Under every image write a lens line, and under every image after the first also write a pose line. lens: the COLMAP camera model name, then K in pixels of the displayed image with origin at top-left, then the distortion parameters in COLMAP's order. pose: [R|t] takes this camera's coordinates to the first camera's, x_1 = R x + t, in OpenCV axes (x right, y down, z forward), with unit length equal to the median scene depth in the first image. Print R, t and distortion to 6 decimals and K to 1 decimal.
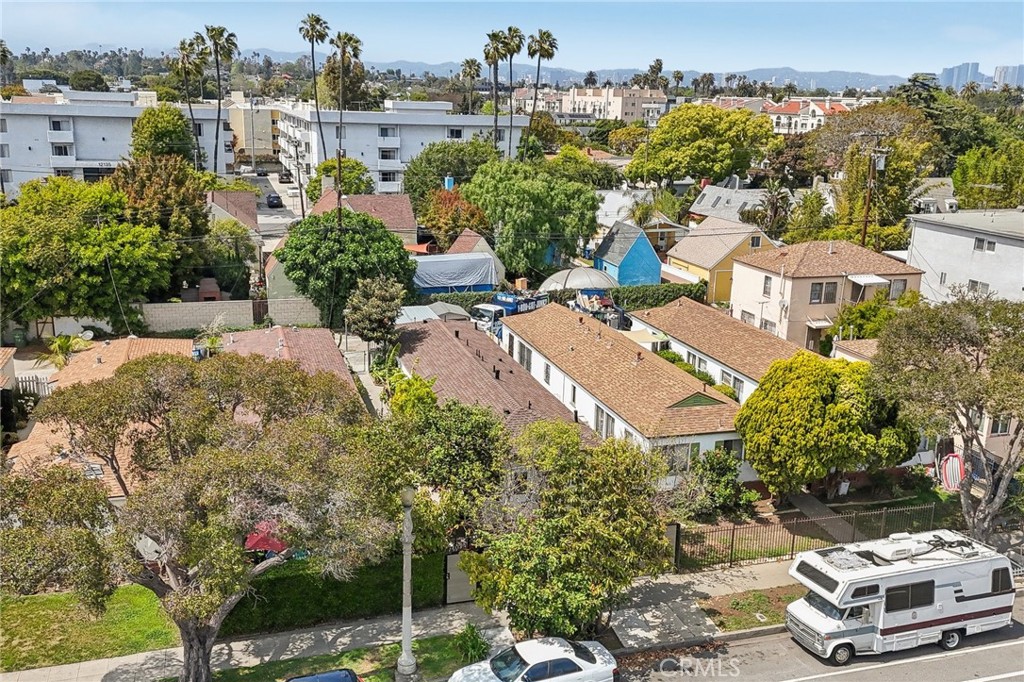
lens RADIAL K [[928.0, 0, 516.3], [0, 928.0, 361.0], [0, 0, 1]] dist [0.217573, -0.426862]
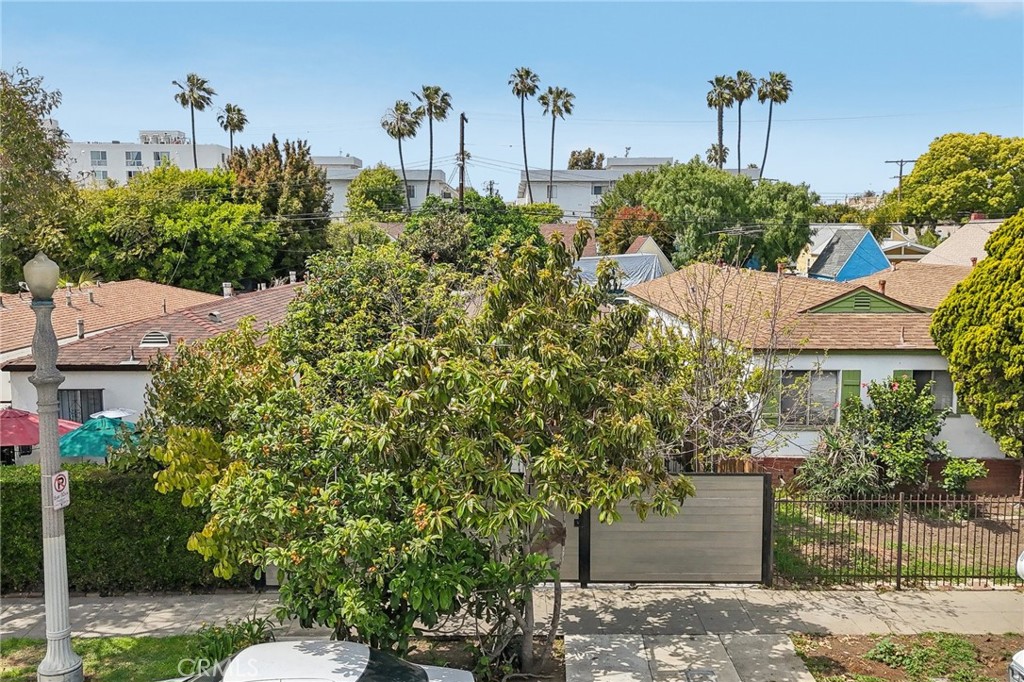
lens RADIAL K [[917.4, 0, 512.0], [0, 917.4, 341.0], [0, 0, 1]] dist [0.046407, -0.011699]
pose [[0.955632, 0.009436, -0.294411, 0.098267], [-0.056460, 0.986823, -0.151636, 0.097868], [0.289100, 0.161531, 0.943572, 0.275111]]
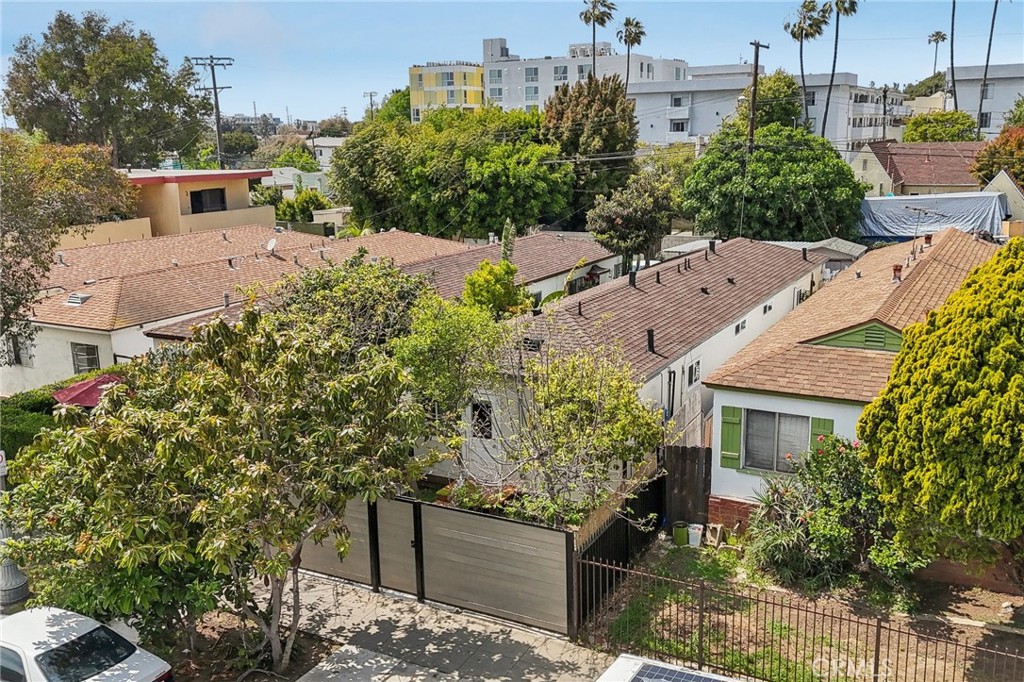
lens RADIAL K [[941.9, 0, 512.0], [0, 941.9, 341.0], [0, 0, 1]] dist [0.072965, -0.008603]
pose [[0.698304, 0.117825, -0.706037, 0.250352], [-0.157772, 0.987437, 0.008742, 0.042450], [0.698198, 0.105288, 0.708120, 0.338352]]
